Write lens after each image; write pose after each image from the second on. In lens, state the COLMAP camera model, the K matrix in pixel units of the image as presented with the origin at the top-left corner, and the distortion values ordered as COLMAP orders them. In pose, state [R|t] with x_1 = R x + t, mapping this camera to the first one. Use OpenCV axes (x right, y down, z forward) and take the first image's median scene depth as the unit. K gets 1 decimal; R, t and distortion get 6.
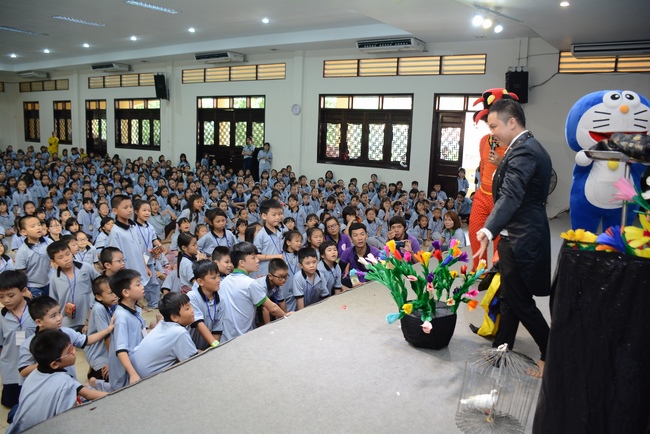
lens RADIAL K [[522.8, 0, 337.3], [0, 522.8, 220.7], [0, 0, 1]] dist [-0.140756, 0.090500]
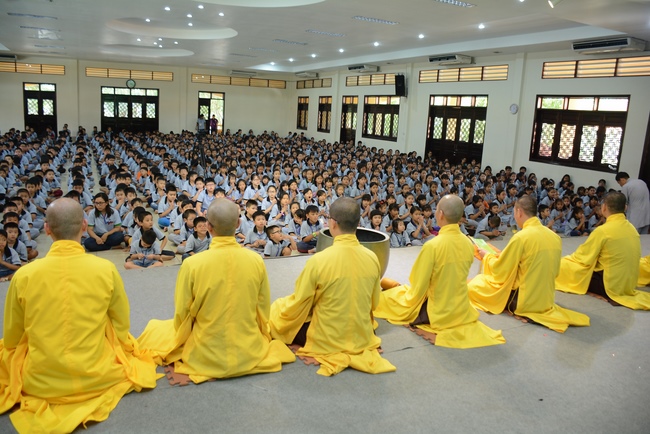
lens RADIAL K [[522.8, 0, 326.1], [0, 522.8, 219.8], [0, 0, 1]] dist [-0.140756, 0.090500]
pose [[0.864347, 0.111490, -0.490382, 0.120472], [-0.110574, 0.993386, 0.030952, 0.018189], [0.490590, 0.027470, 0.870958, -0.079344]]
